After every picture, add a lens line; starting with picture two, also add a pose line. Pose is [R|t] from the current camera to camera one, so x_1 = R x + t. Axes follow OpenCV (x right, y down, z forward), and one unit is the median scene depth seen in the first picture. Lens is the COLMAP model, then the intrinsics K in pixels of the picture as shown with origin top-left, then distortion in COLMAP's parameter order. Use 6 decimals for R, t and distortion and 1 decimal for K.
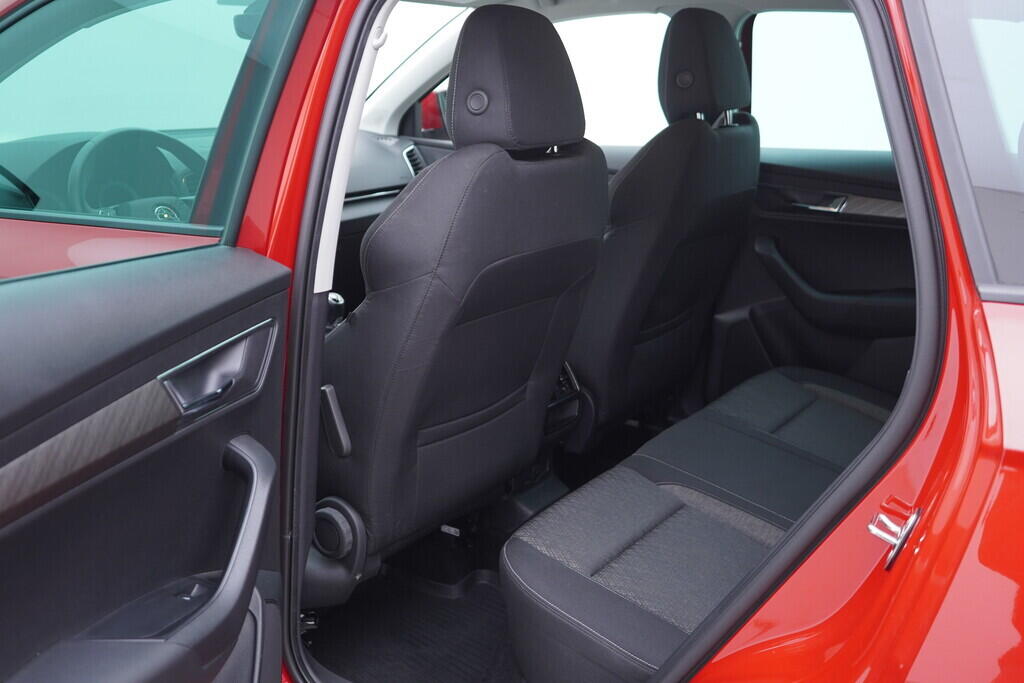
lens RADIAL K [[1065.3, 0, 509.0], [0, 1065.3, 340.6], [0, 0, 1]] dist [0.008714, 0.000000]
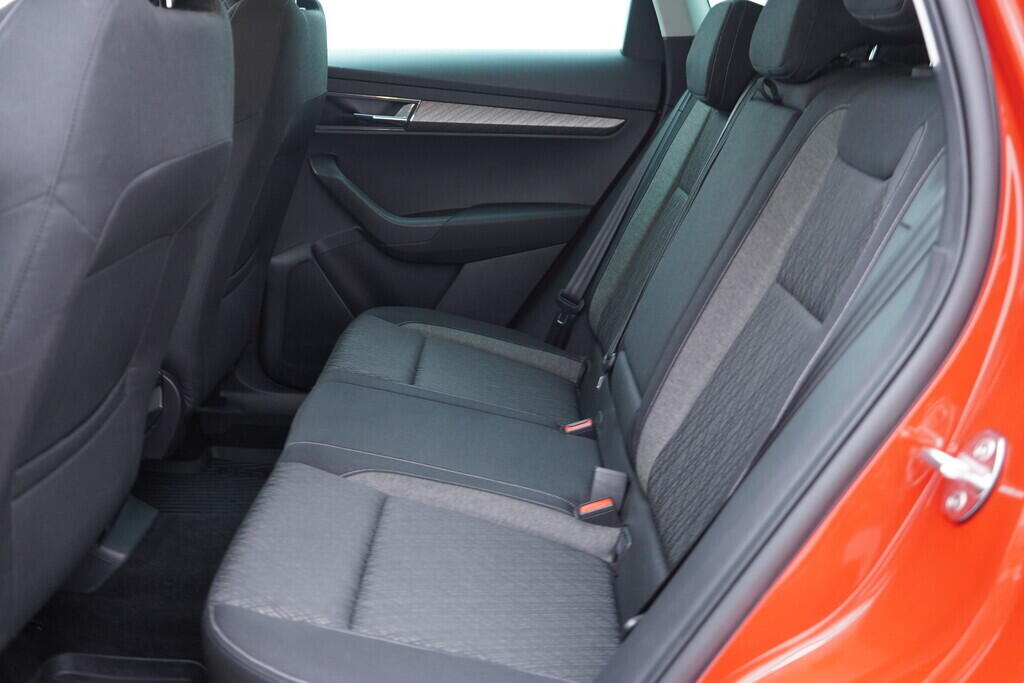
lens RADIAL K [[1065.3, 0, 512.1], [0, 1065.3, 344.4], [0, 0, 1]] dist [0.008714, 0.000000]
pose [[0.824725, -0.146869, 0.546129, -0.129785], [0.125050, 0.989145, 0.077166, 0.001308], [-0.551534, 0.004653, 0.834139, 0.267872]]
